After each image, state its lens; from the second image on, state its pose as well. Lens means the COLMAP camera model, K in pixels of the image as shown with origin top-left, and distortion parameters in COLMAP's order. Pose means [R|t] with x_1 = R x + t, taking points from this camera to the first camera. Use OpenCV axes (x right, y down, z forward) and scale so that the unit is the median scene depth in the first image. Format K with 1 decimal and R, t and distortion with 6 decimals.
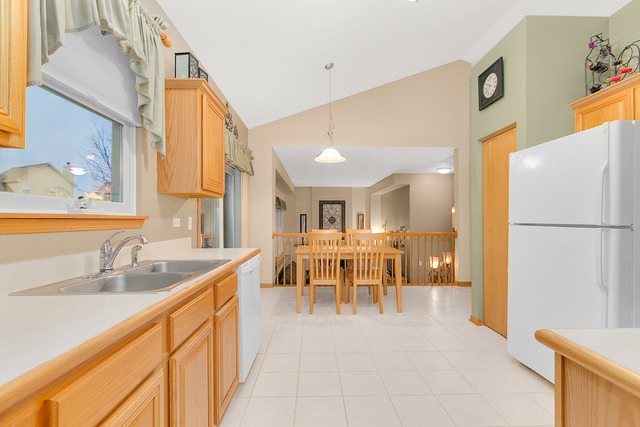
lens RADIAL K [[287.6, 0, 318.9], [0, 287.6, 216.0], [0, 0, 1]] dist [0.005034, -0.000605]
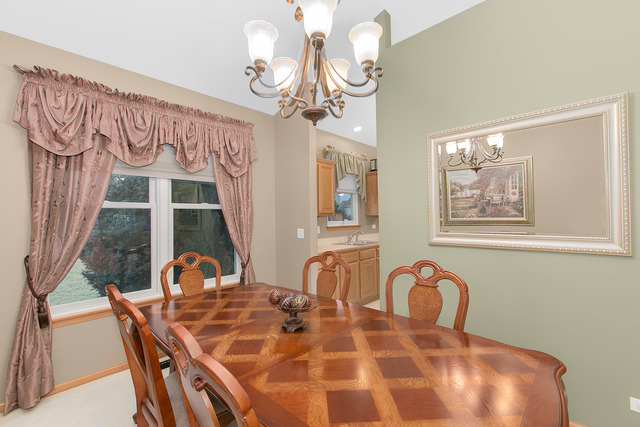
lens RADIAL K [[287.6, 0, 317.6], [0, 287.6, 214.9], [0, 0, 1]] dist [0.005034, -0.000605]
pose [[0.736998, -0.026626, -0.675370, 0.918971], [0.024117, 0.999623, -0.013092, -0.067562], [0.675465, -0.006639, 0.737363, -1.251164]]
